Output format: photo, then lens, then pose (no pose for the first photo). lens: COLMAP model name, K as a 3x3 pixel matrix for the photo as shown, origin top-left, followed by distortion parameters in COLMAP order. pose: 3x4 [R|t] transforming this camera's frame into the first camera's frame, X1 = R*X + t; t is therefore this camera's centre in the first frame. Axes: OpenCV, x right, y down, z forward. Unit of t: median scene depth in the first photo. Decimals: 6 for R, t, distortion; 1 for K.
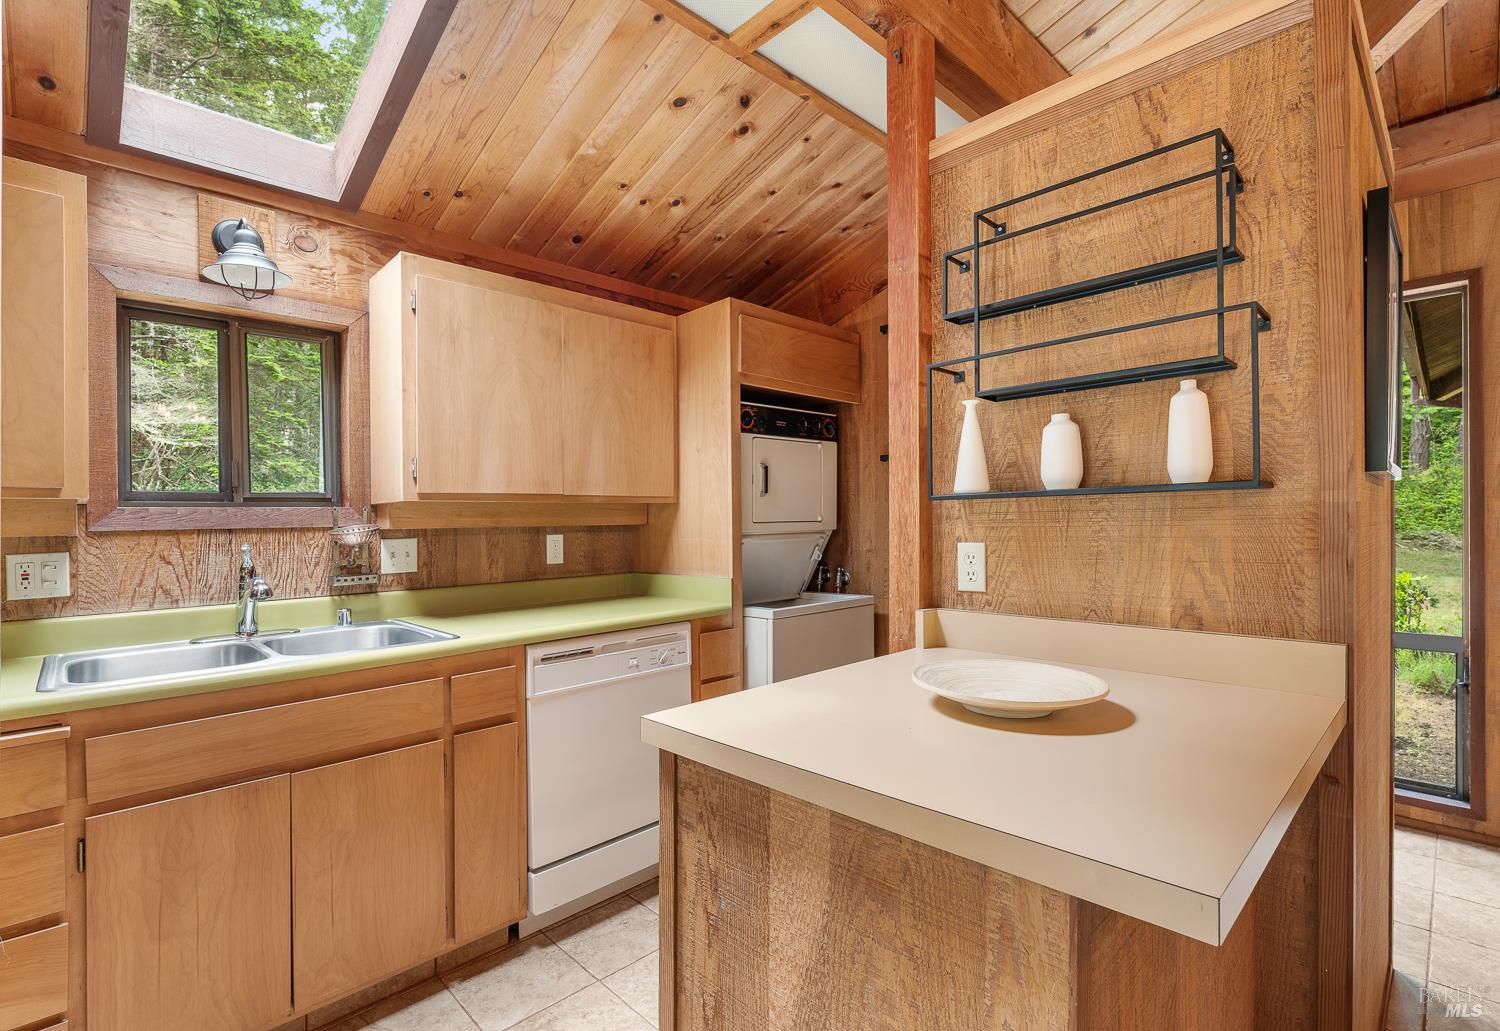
lens RADIAL K [[681.0, 0, 744.9], [0, 681.0, 552.9], [0, 0, 1]] dist [-0.000980, -0.000148]
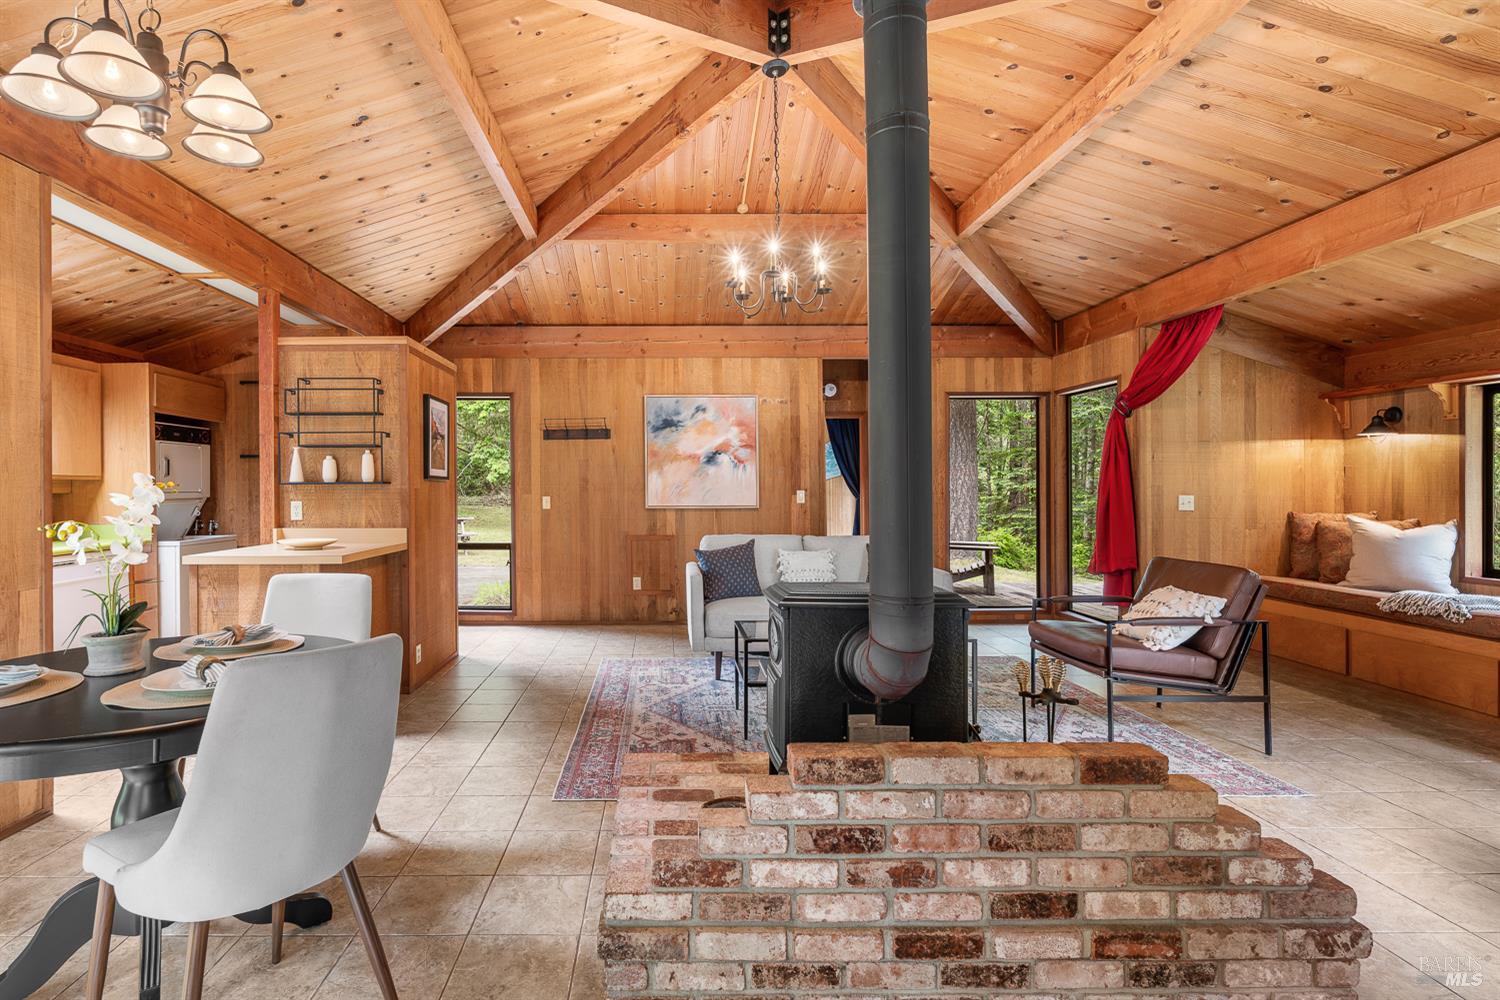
lens RADIAL K [[722.7, 0, 667.2], [0, 722.7, 487.9], [0, 0, 1]] dist [-0.009550, -0.000516]
pose [[0.695349, 0.014154, 0.718533, -0.595316], [0.025497, 0.998691, -0.044347, 0.084136], [-0.718220, 0.049157, 0.694078, -1.735731]]
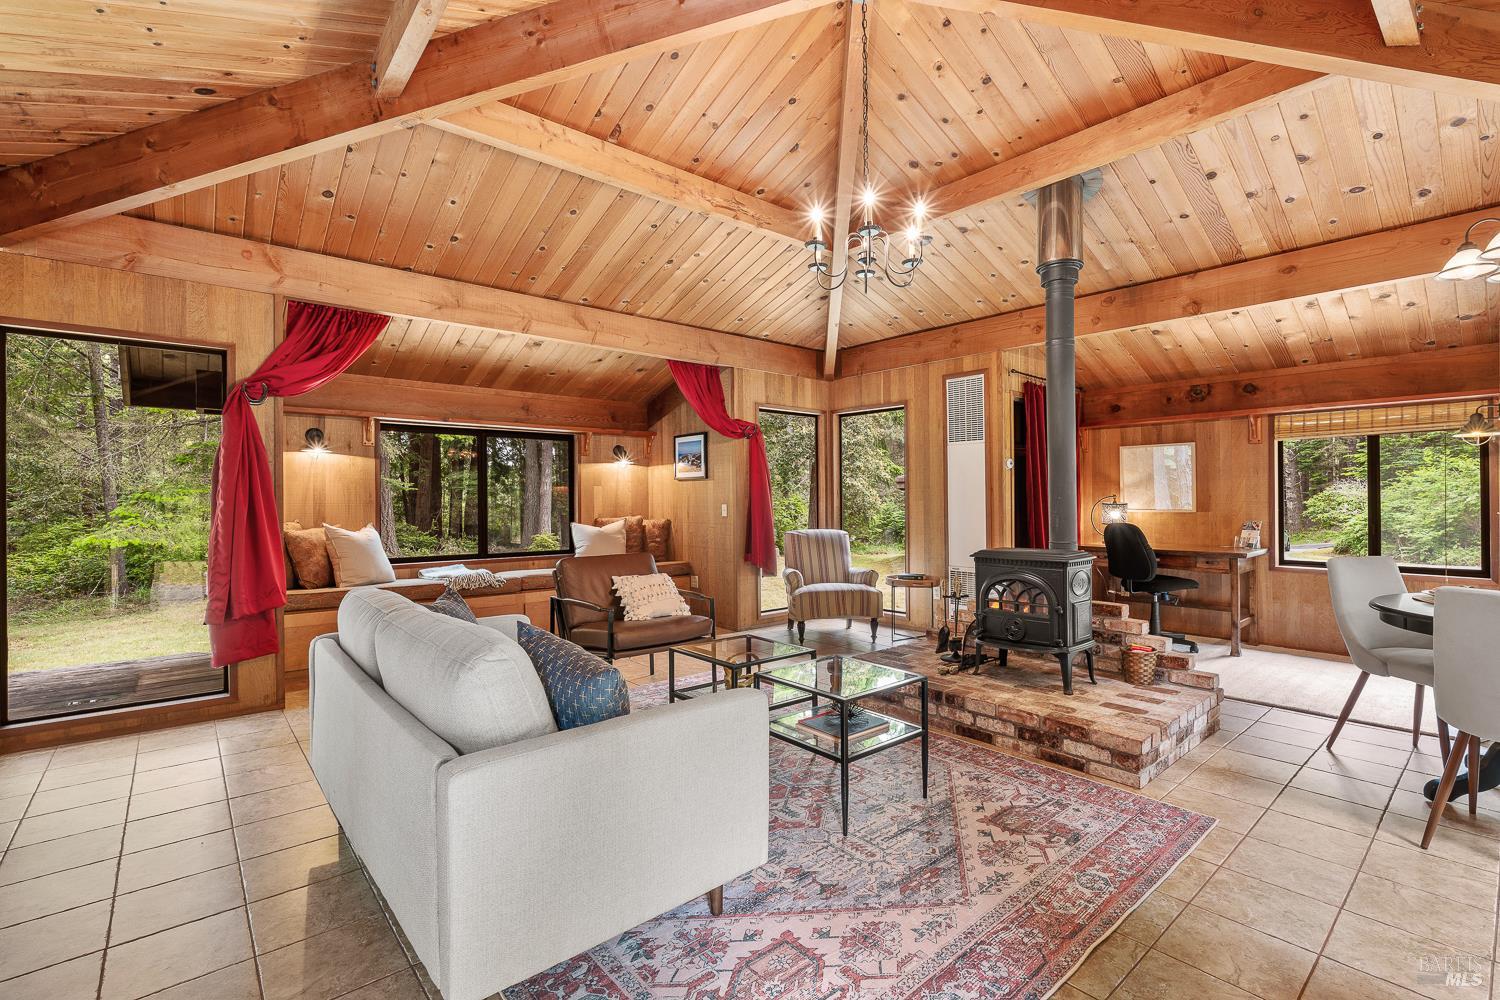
lens RADIAL K [[672.5, 0, 747.9], [0, 672.5, 495.7], [0, 0, 1]] dist [-0.008275, -0.000685]
pose [[-0.997577, 0.018069, 0.067185, 1.330661], [0.020914, 0.998903, 0.041895, -0.072389], [-0.066355, 0.043198, -0.996861, 1.121651]]
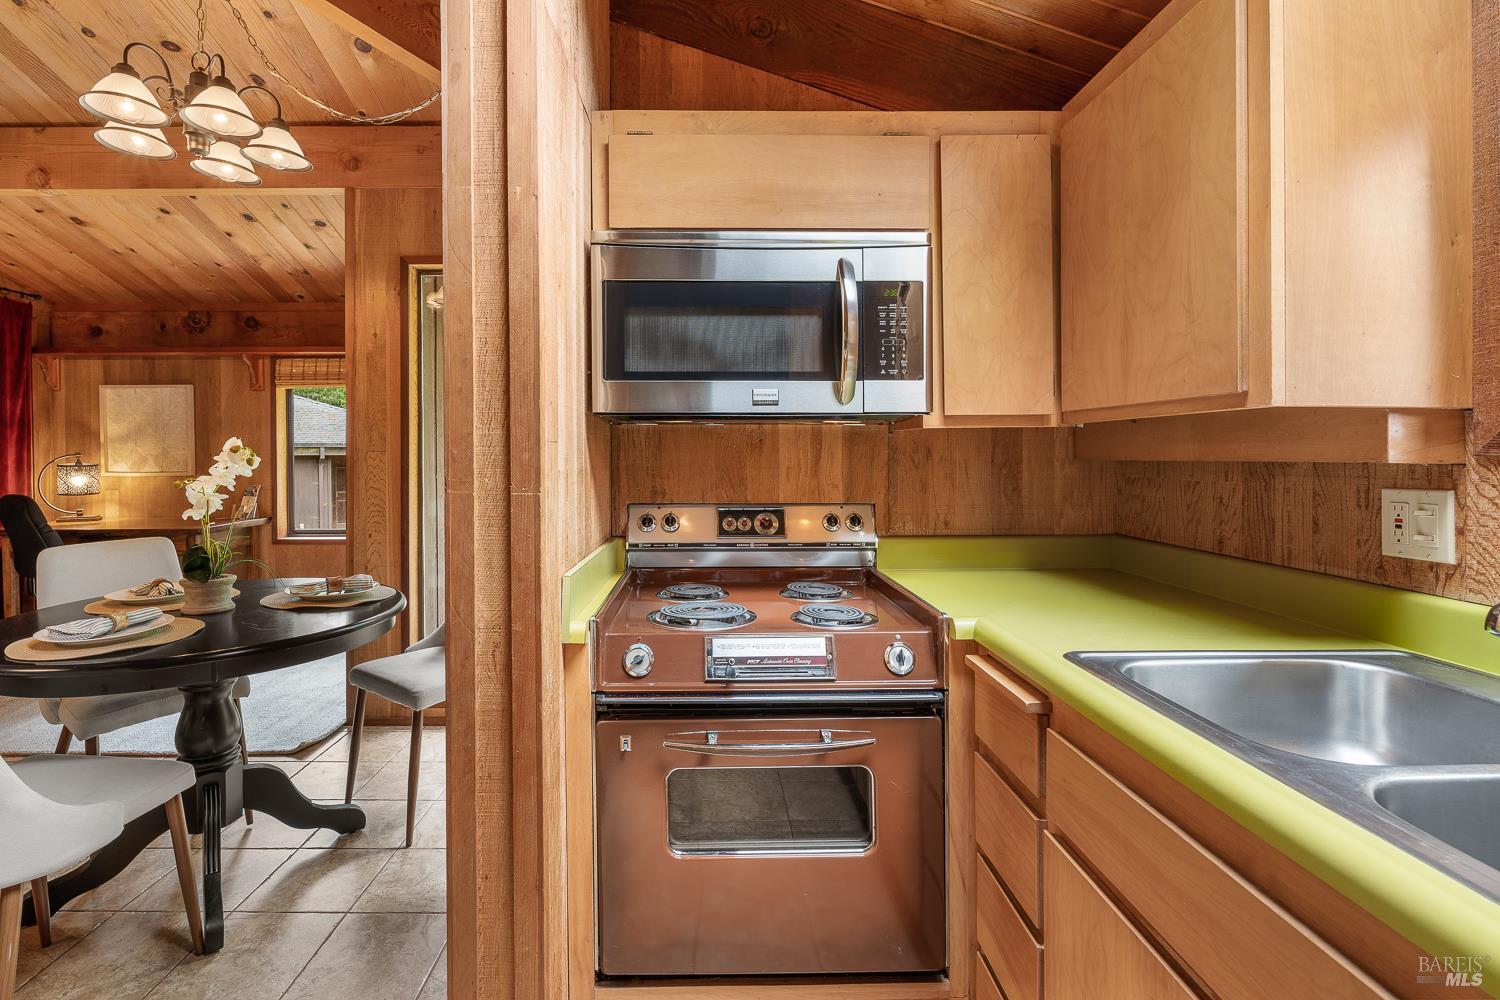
lens RADIAL K [[701.8, 0, 707.2], [0, 701.8, 453.9], [0, 0, 1]] dist [-0.003863, -0.000758]
pose [[-0.696077, 0.017611, -0.717751, -0.103034], [-0.020579, 0.998799, 0.044465, -0.046965], [0.717672, 0.045721, -0.694879, 0.953912]]
